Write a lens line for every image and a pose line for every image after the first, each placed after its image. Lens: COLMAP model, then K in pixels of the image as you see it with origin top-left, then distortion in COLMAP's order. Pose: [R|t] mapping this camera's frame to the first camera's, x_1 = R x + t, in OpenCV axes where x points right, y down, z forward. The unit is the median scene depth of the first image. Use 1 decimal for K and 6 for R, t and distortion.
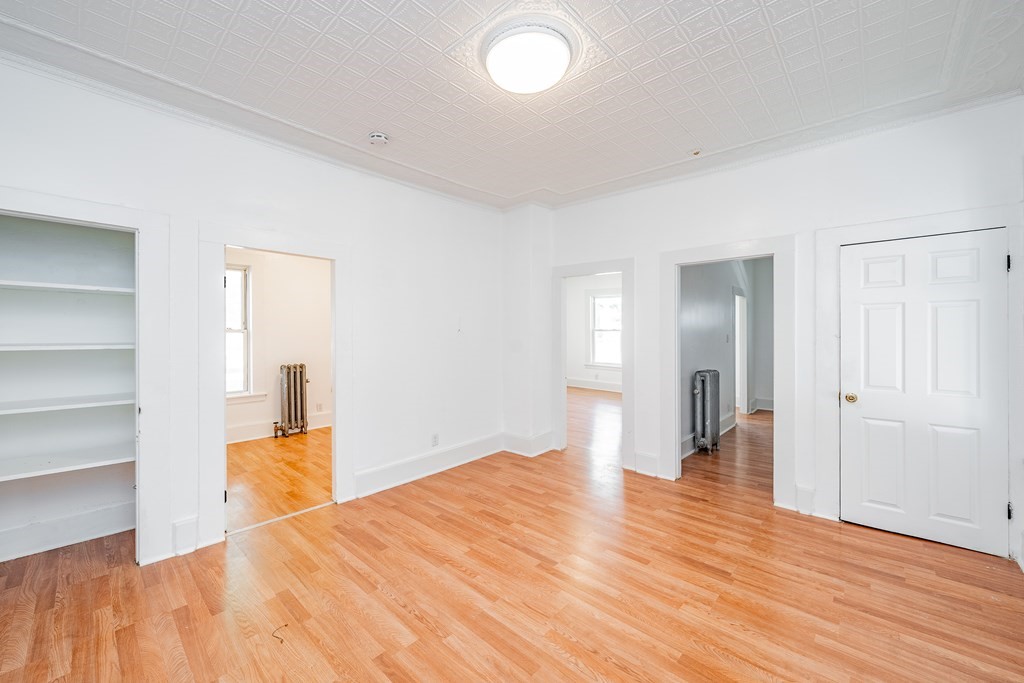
lens RADIAL K [[398.2, 0, 510.7], [0, 398.2, 337.9], [0, 0, 1]] dist [0.000160, -0.000399]
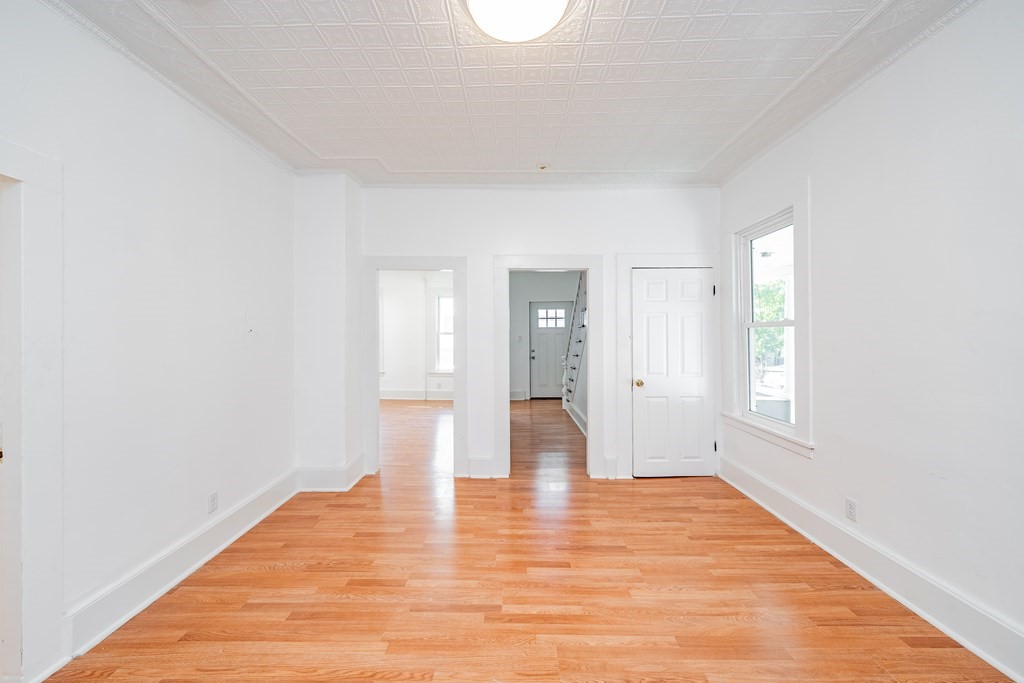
lens RADIAL K [[398.2, 0, 504.9], [0, 398.2, 337.9], [0, 0, 1]] dist [0.000160, -0.000399]
pose [[0.753771, -0.006116, 0.657108, -0.352983], [0.010578, 0.999940, -0.002827, -0.002061], [-0.657052, 0.009082, 0.753791, 0.288017]]
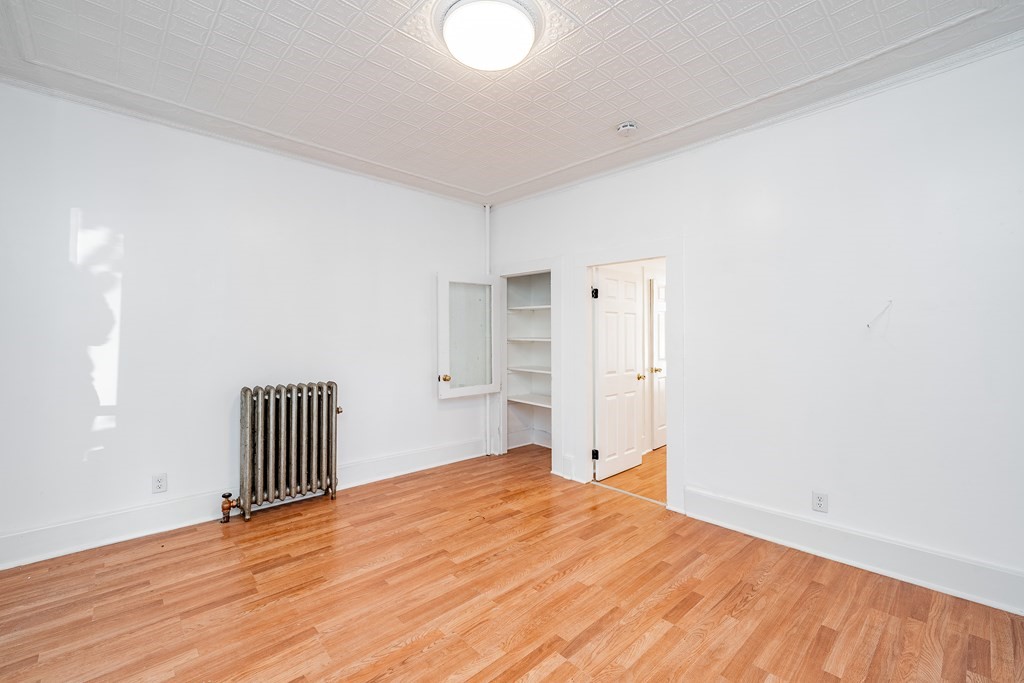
lens RADIAL K [[438.5, 0, 509.1], [0, 438.5, 334.5], [0, 0, 1]] dist [0.003718, 0.000261]
pose [[-0.072277, 0.003772, -0.997377, 0.735226], [-0.011716, 0.999921, 0.004631, -0.005574], [0.997316, 0.012020, -0.072227, 0.779146]]
